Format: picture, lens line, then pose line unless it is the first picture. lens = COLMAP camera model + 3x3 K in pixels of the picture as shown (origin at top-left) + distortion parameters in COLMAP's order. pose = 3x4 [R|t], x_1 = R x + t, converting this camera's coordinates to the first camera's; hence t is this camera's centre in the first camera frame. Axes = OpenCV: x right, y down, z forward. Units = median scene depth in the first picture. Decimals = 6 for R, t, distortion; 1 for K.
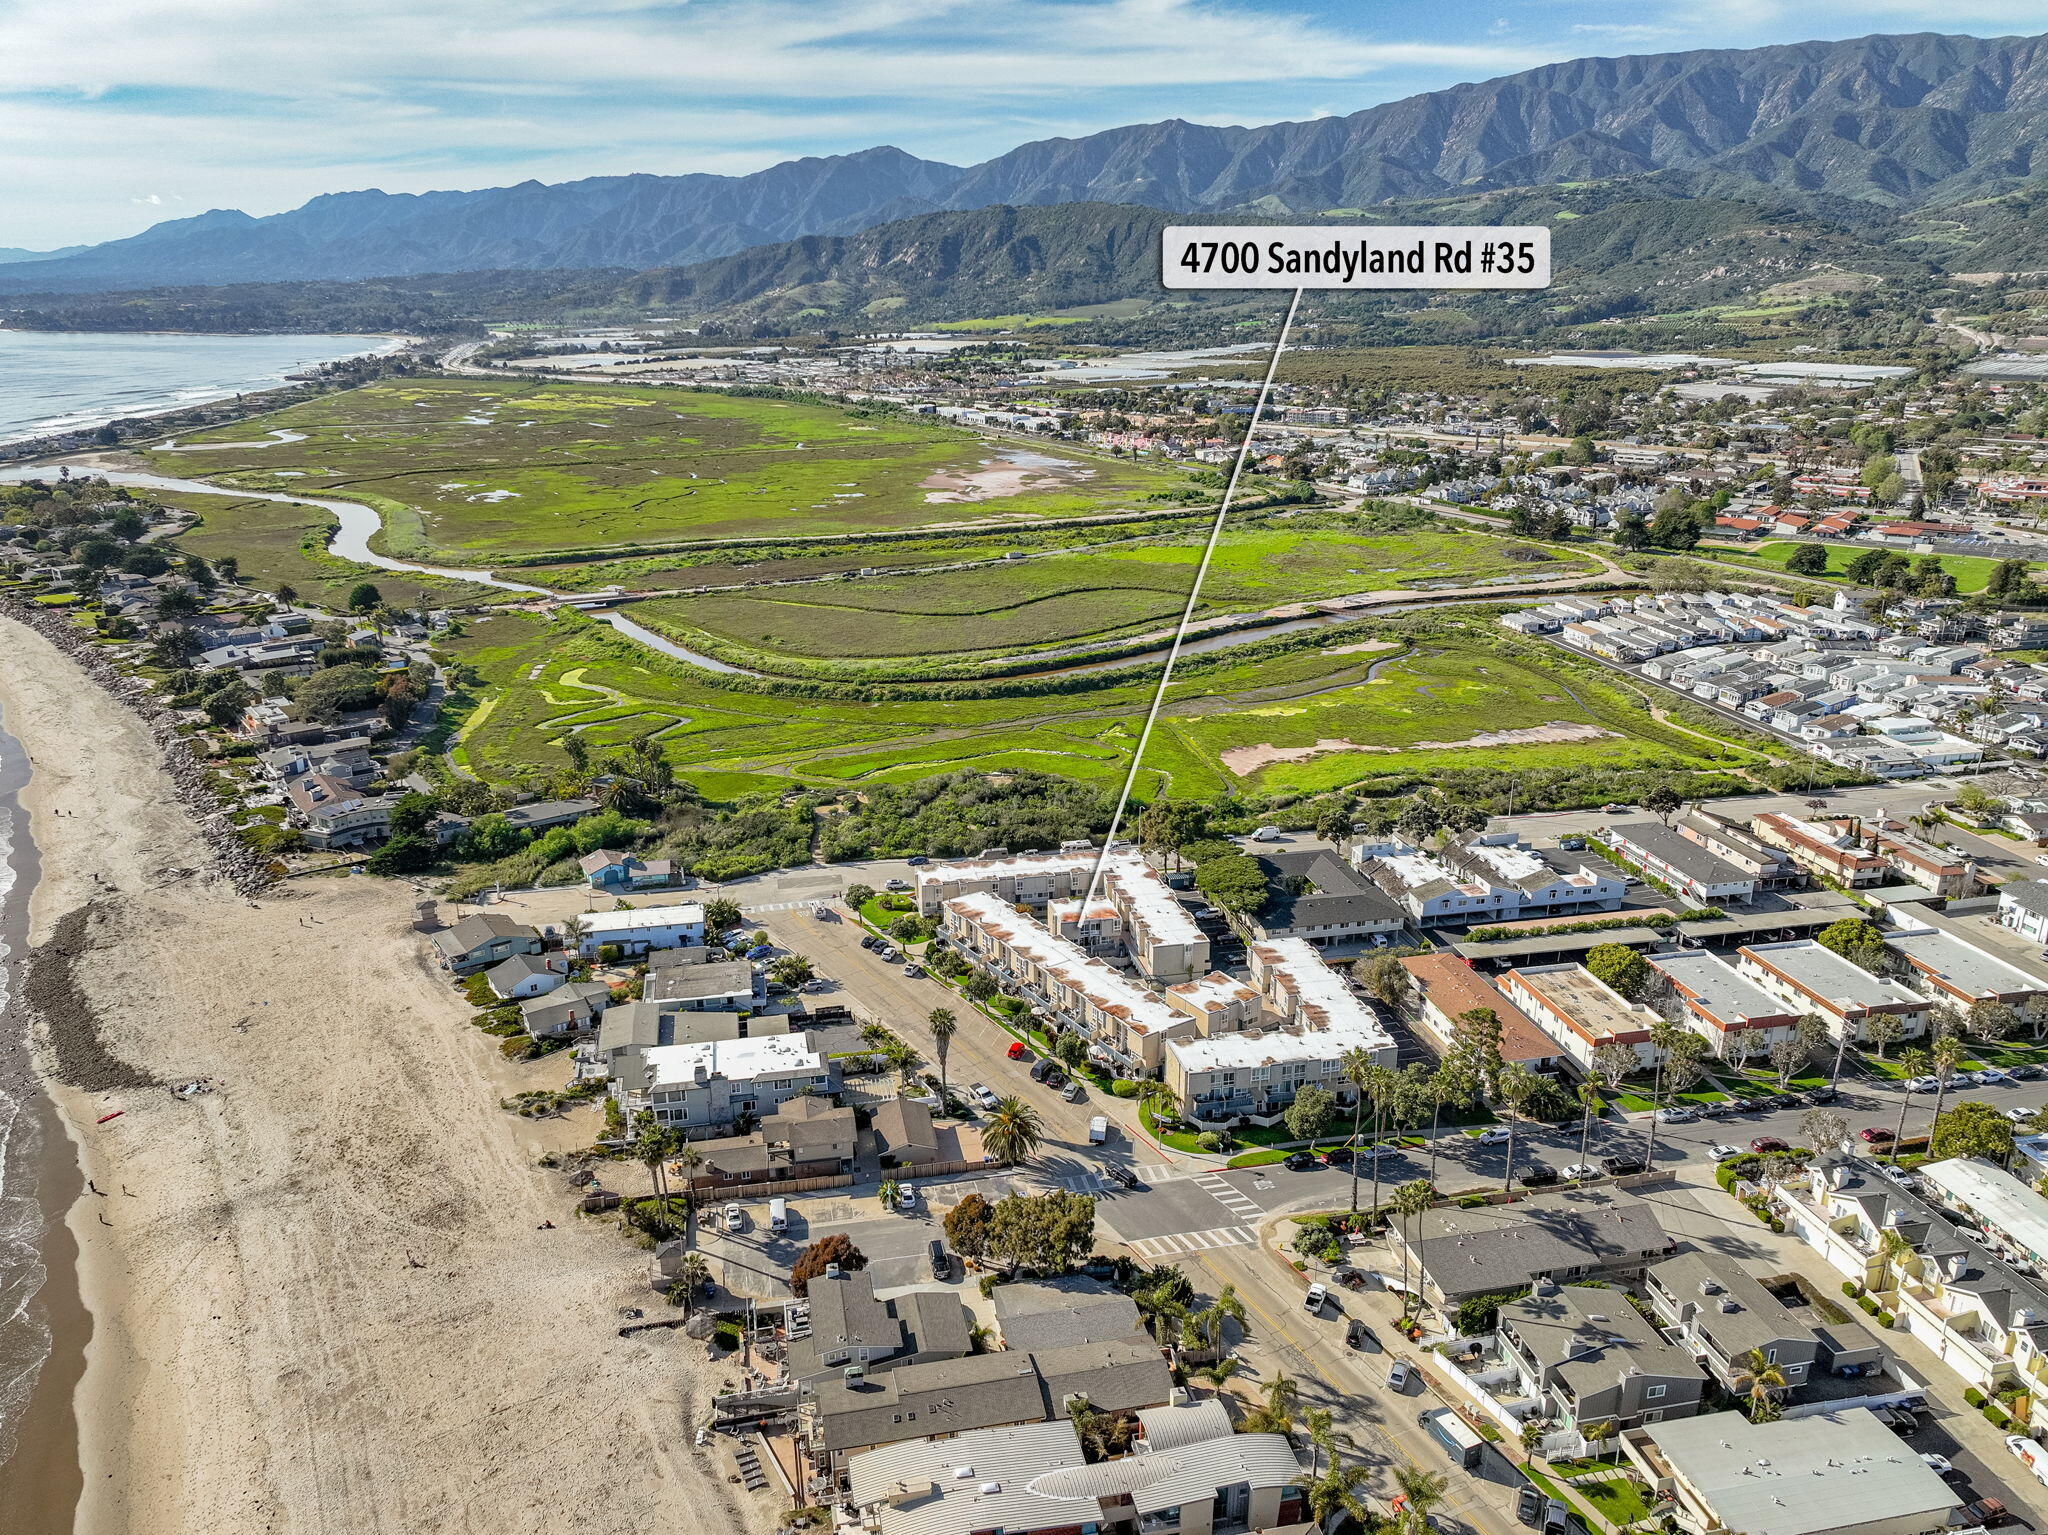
lens RADIAL K [[1446.1, 0, 1024.7], [0, 1446.1, 776.2], [0, 0, 1]] dist [0.001223, 0.017073]
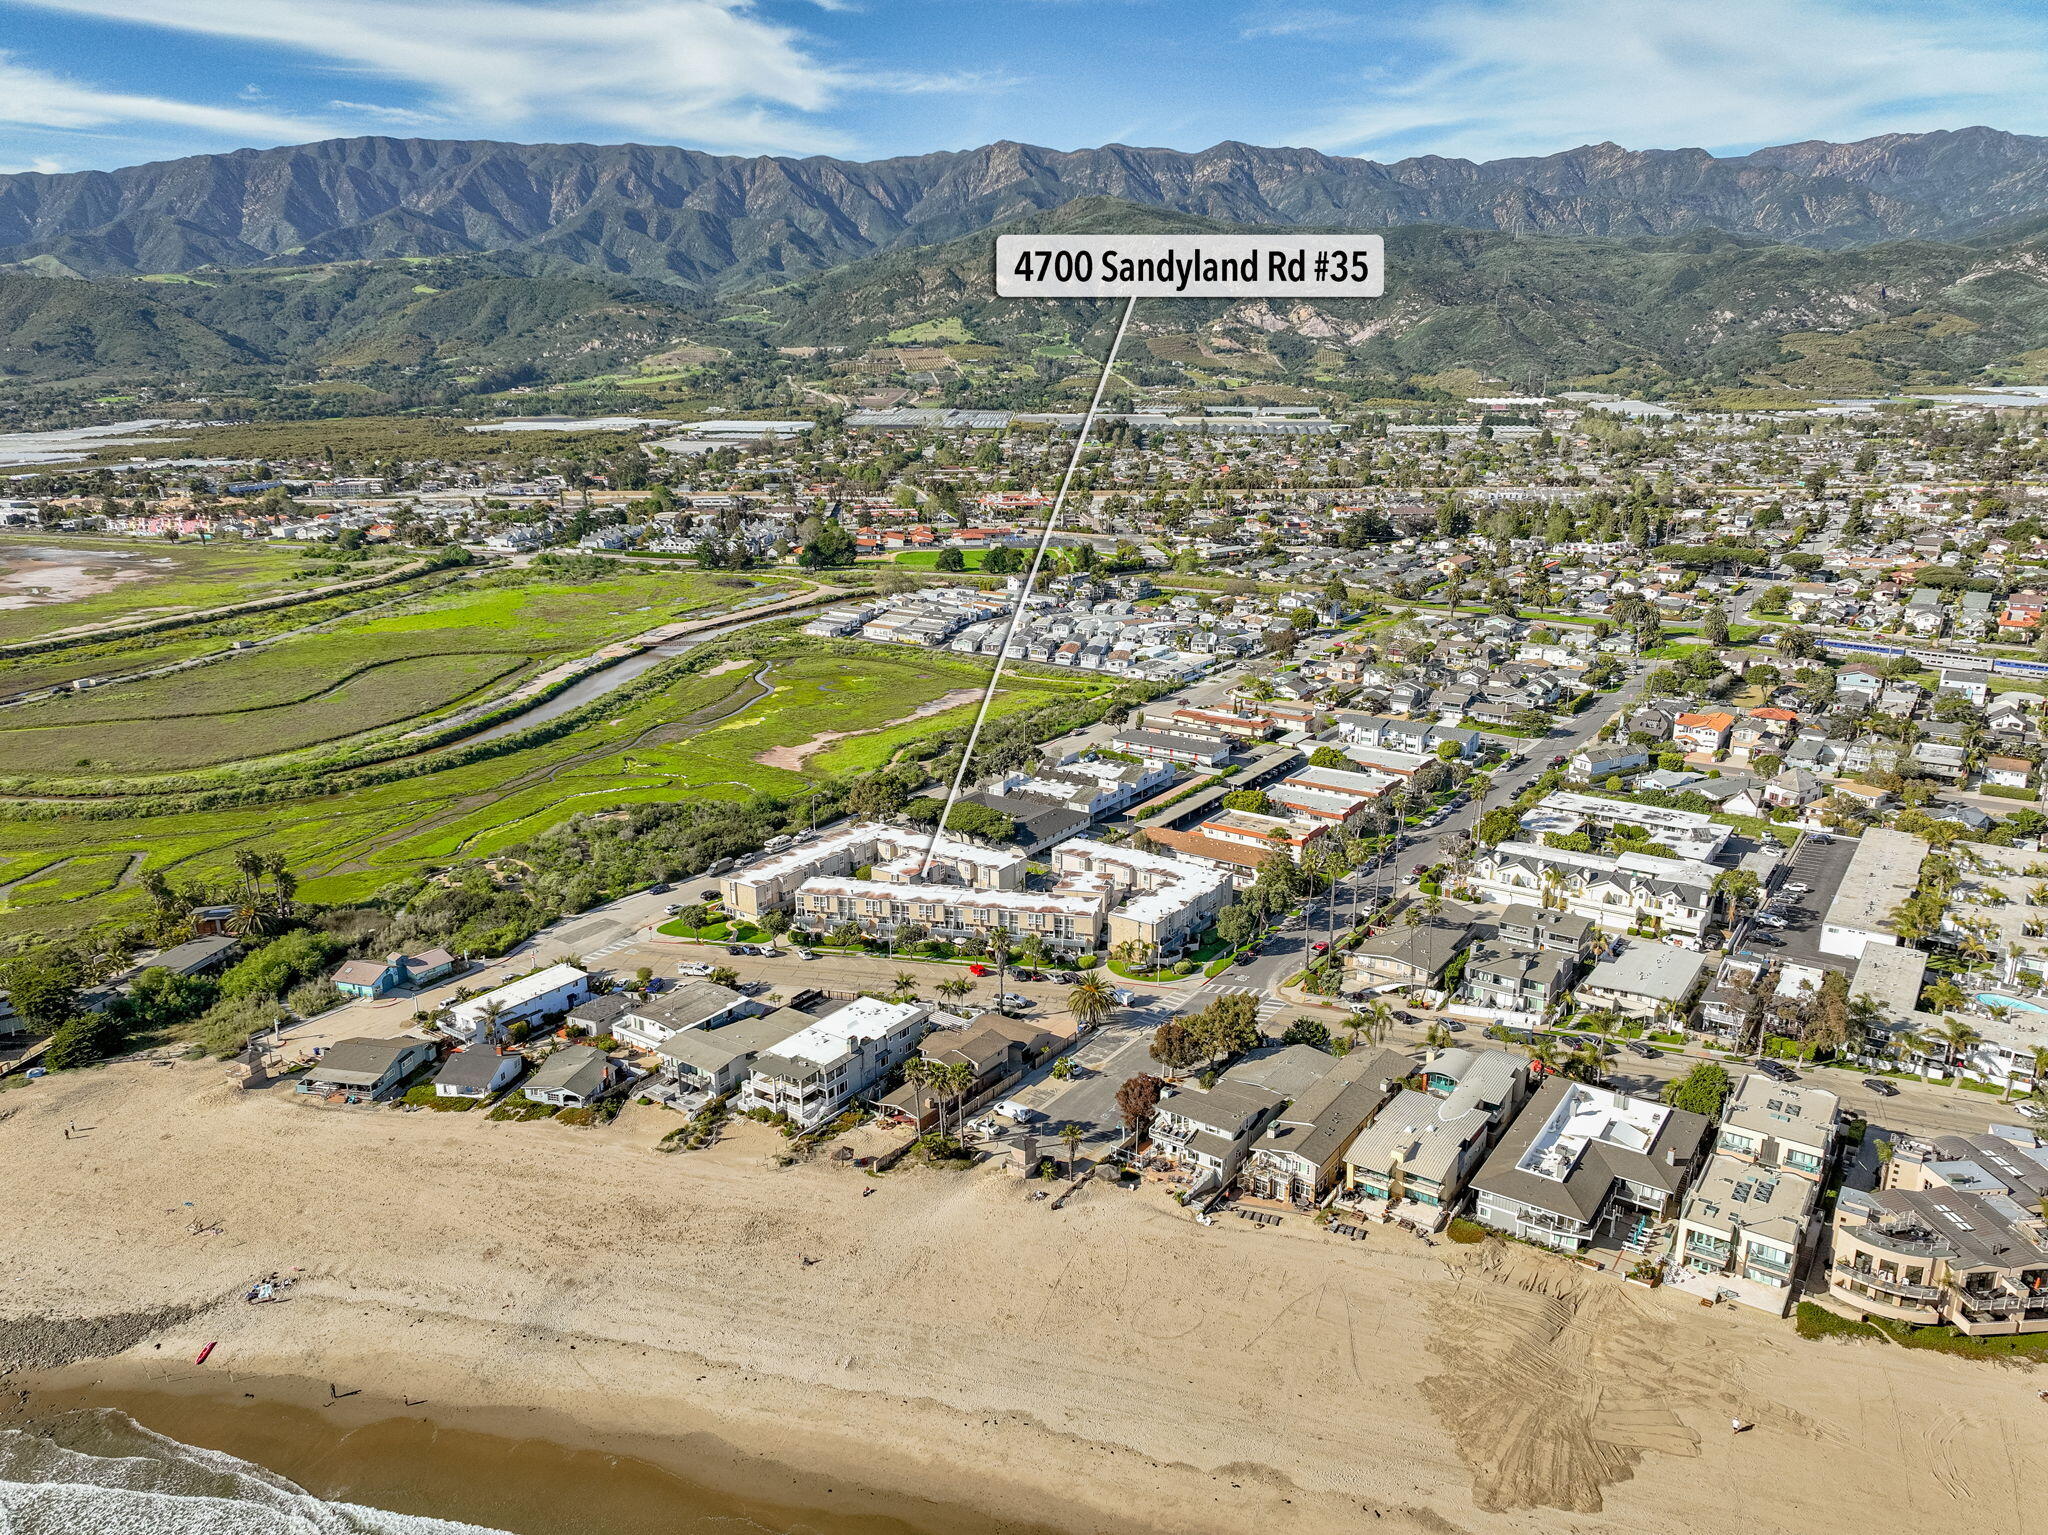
lens RADIAL K [[1446.1, 0, 1034.5], [0, 1446.1, 770.1], [0, 0, 1]] dist [0.001223, 0.017073]
pose [[0.727769, -0.193014, 0.658101, -0.406730], [0.226171, 0.973445, 0.035387, 0.000750], [-0.647456, 0.123090, 0.752097, 0.042039]]
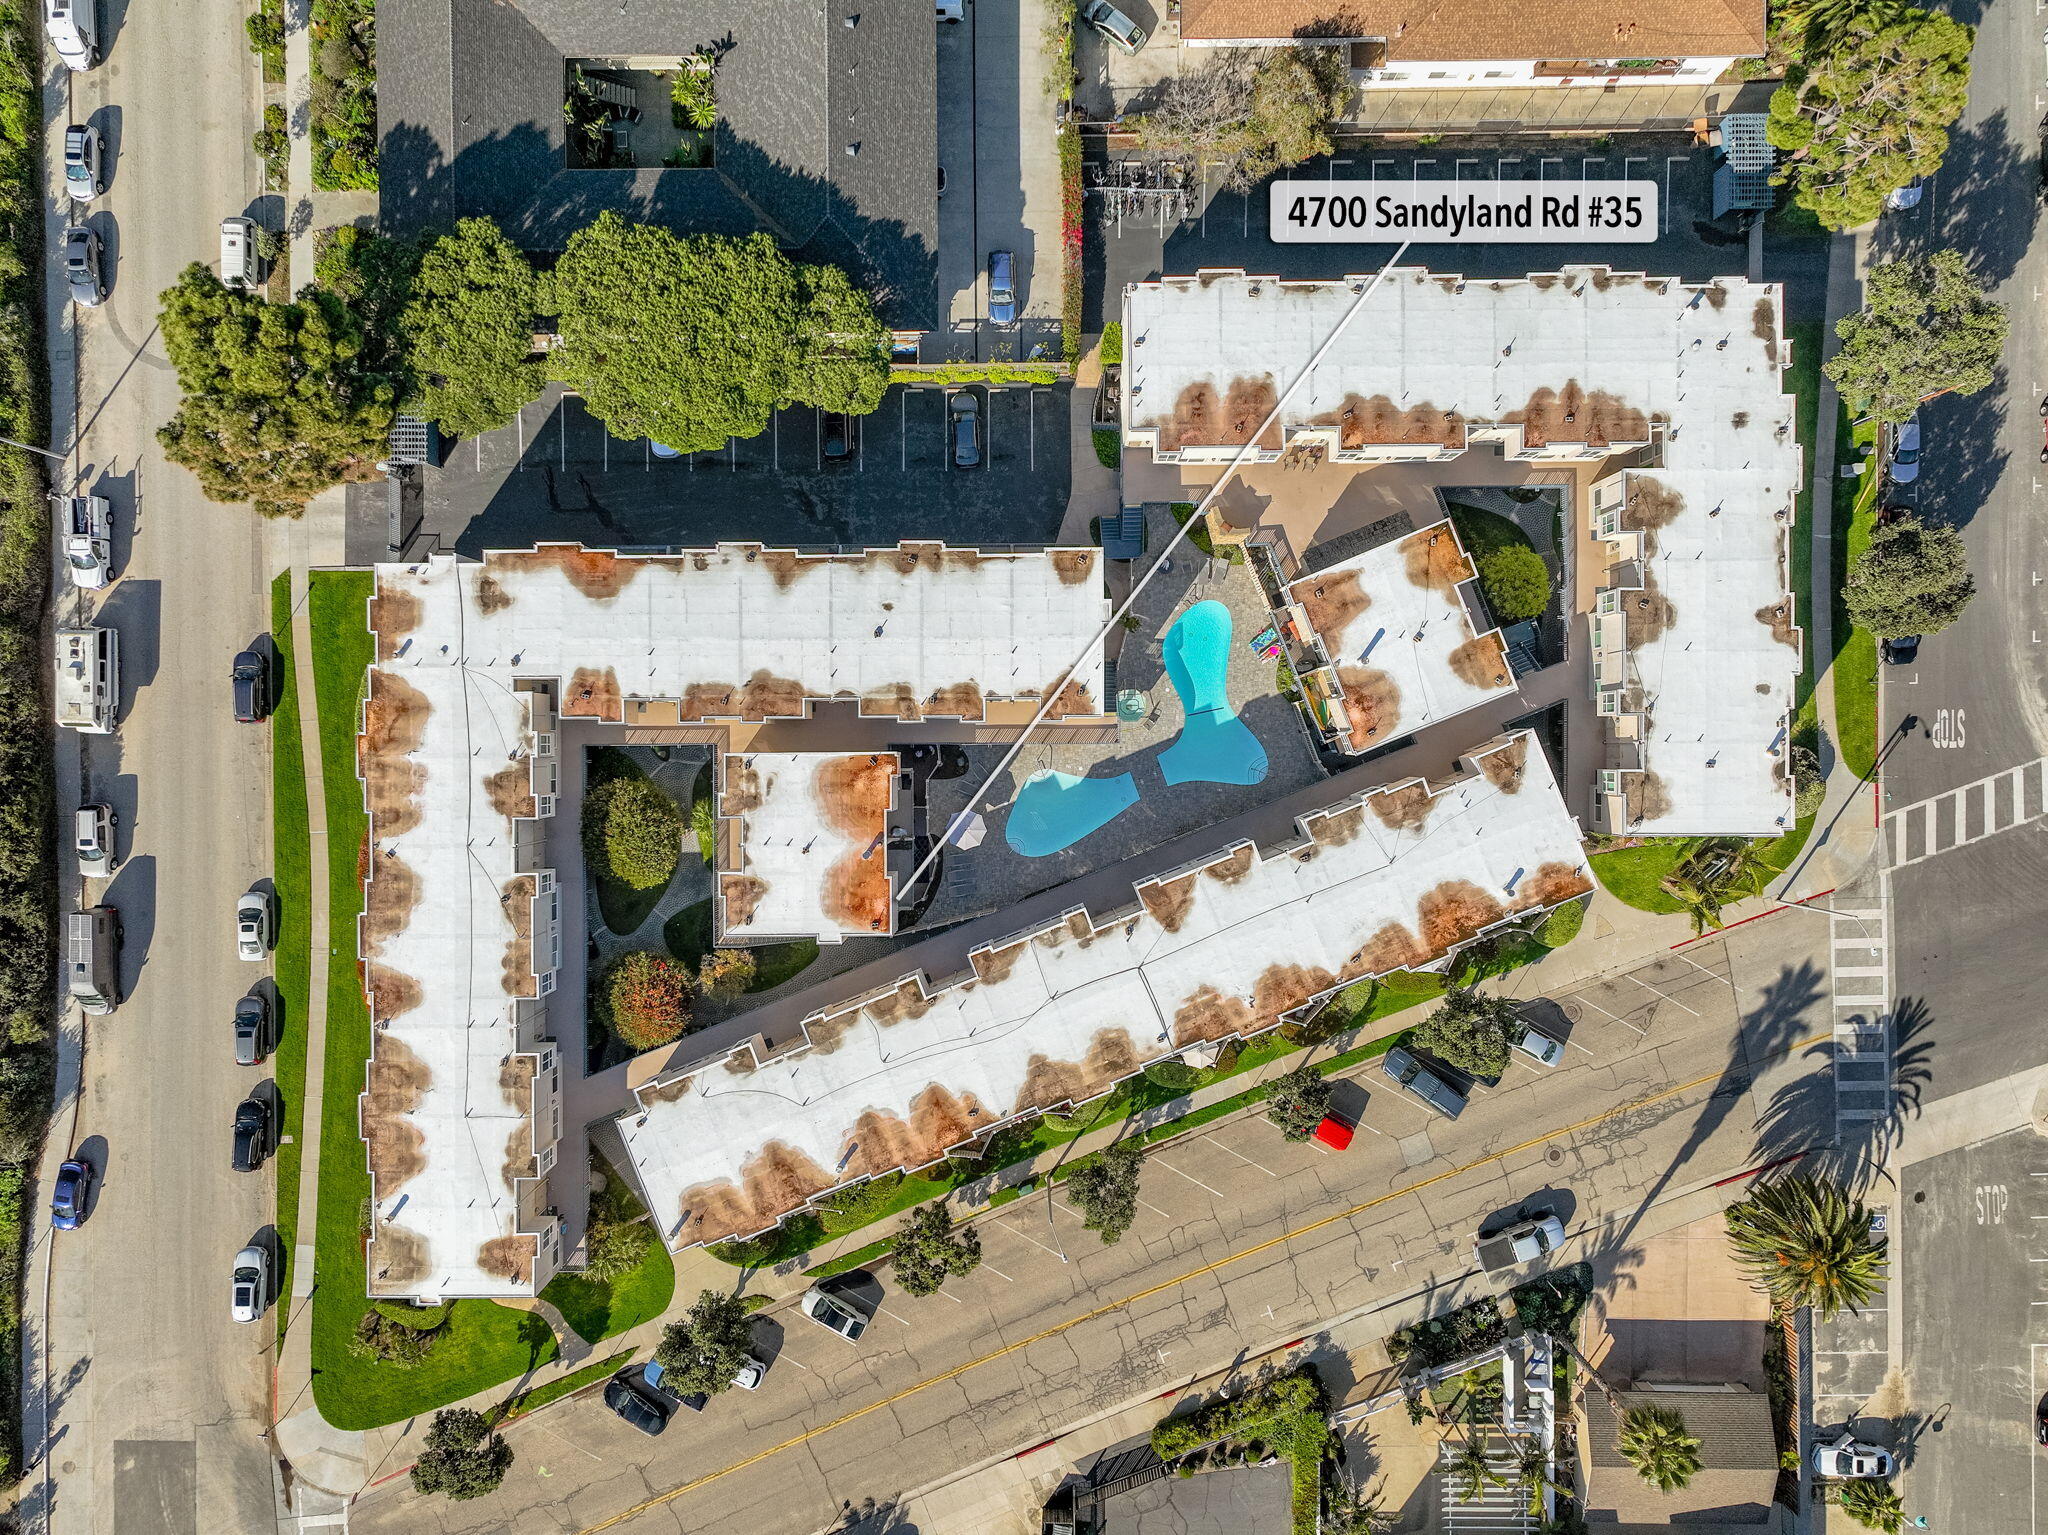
lens RADIAL K [[1446.1, 0, 1025.1], [0, 1446.1, 762.6], [0, 0, 1]] dist [0.001223, 0.017073]
pose [[0.204025, -0.978773, -0.019411, 0.049637], [0.319229, 0.047773, 0.946473, -0.135776], [-0.925455, -0.199300, 0.322200, 0.554297]]
